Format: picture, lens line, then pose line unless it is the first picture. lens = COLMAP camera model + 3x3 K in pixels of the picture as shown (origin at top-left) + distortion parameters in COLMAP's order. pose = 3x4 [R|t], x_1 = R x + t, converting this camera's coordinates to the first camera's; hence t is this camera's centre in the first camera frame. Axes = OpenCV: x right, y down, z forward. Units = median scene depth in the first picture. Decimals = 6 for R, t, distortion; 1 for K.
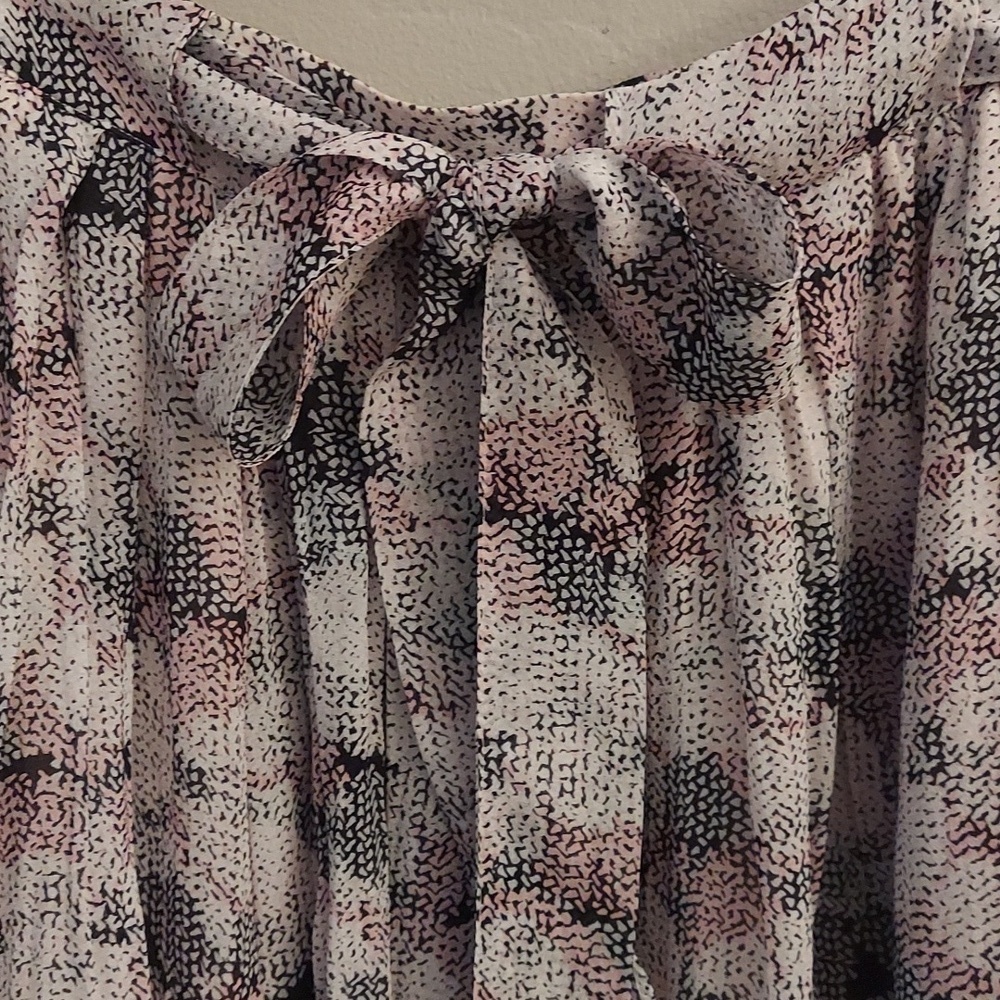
lens RADIAL K [[1601.7, 0, 496.6], [0, 1601.7, 513.9], [0, 0, 1]] dist [0.199362, -0.621344]
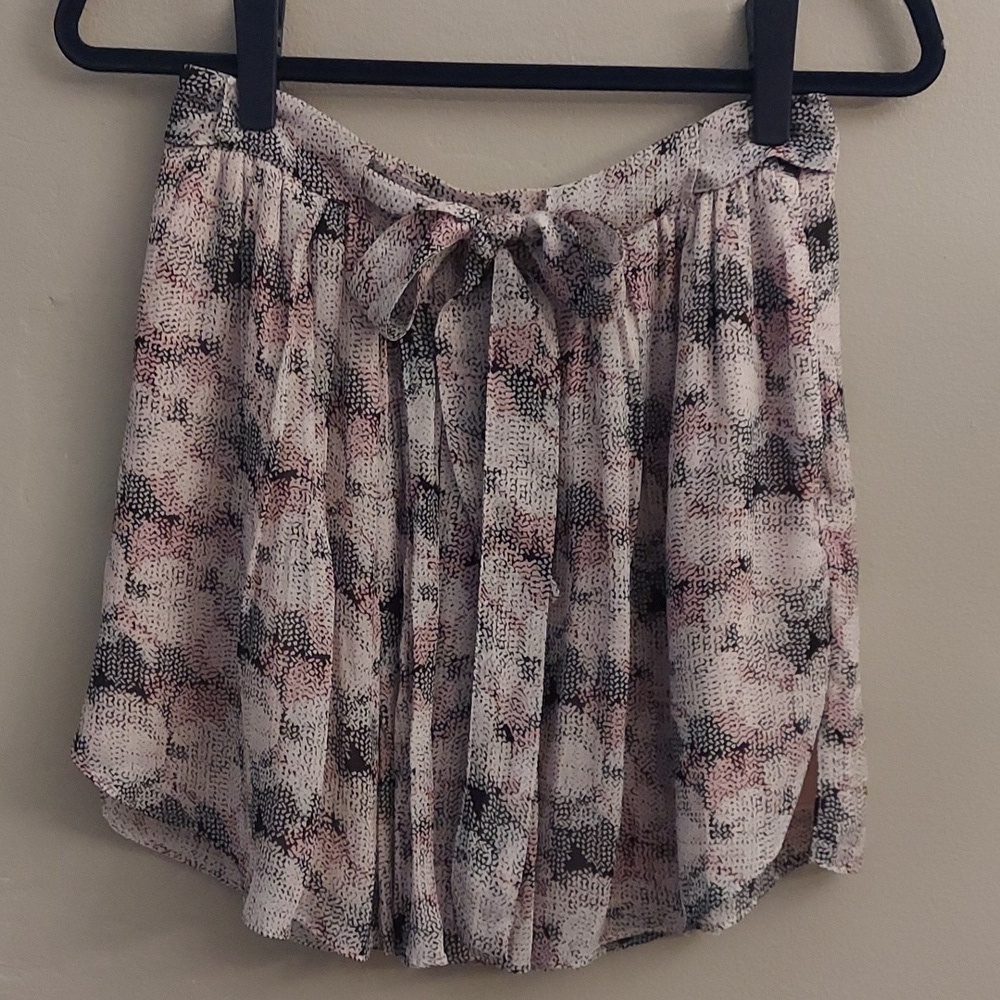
lens RADIAL K [[1601.7, 0, 496.6], [0, 1601.7, 513.9], [0, 0, 1]] dist [0.199362, -0.621344]
pose [[0.997079, 0.022034, 0.073131, -0.156709], [-0.015352, 0.995760, -0.090701, 0.401801], [-0.074819, 0.089313, 0.993189, -1.219695]]
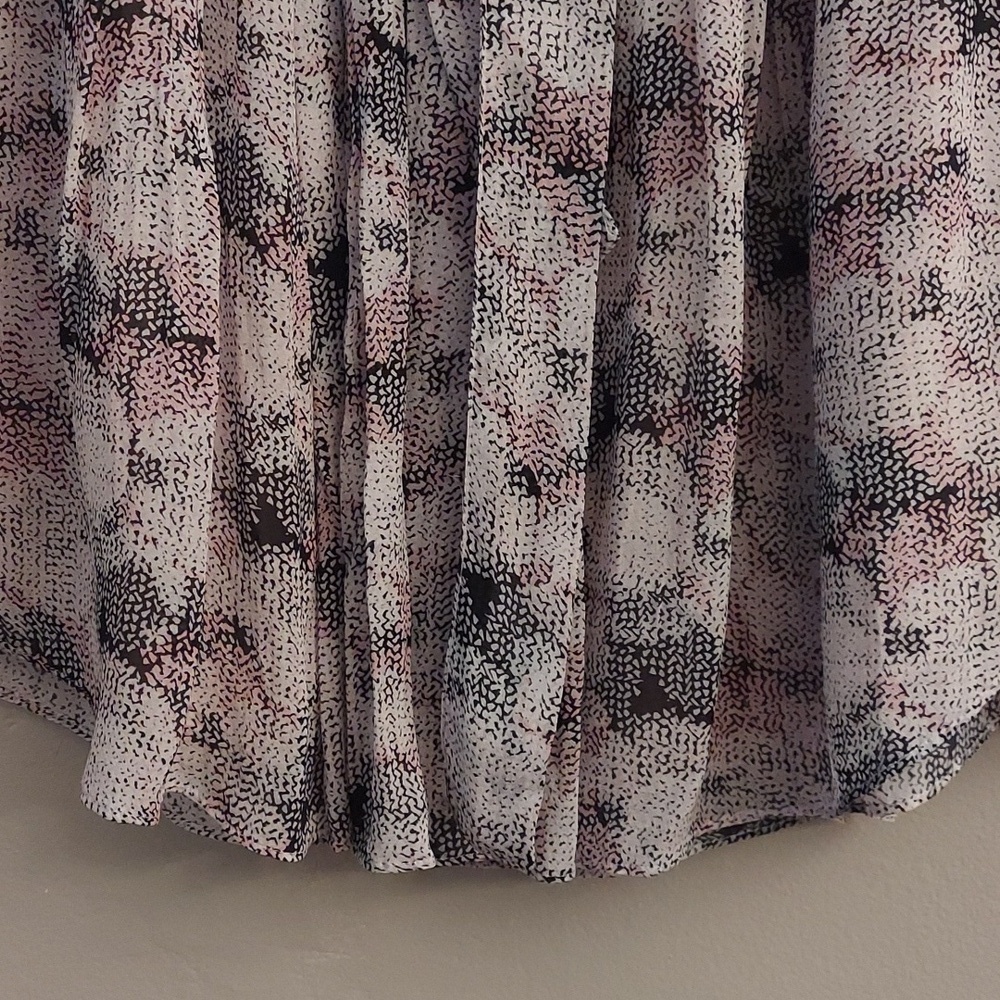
lens RADIAL K [[1589.1, 0, 498.3], [0, 1589.1, 521.2], [0, 0, 1]] dist [0.163484, -0.329996]
pose [[0.999800, 0.009765, 0.017452, -0.016838], [-0.009273, 0.999564, -0.028028, 0.574459], [-0.017718, 0.027860, 0.999455, -0.242177]]
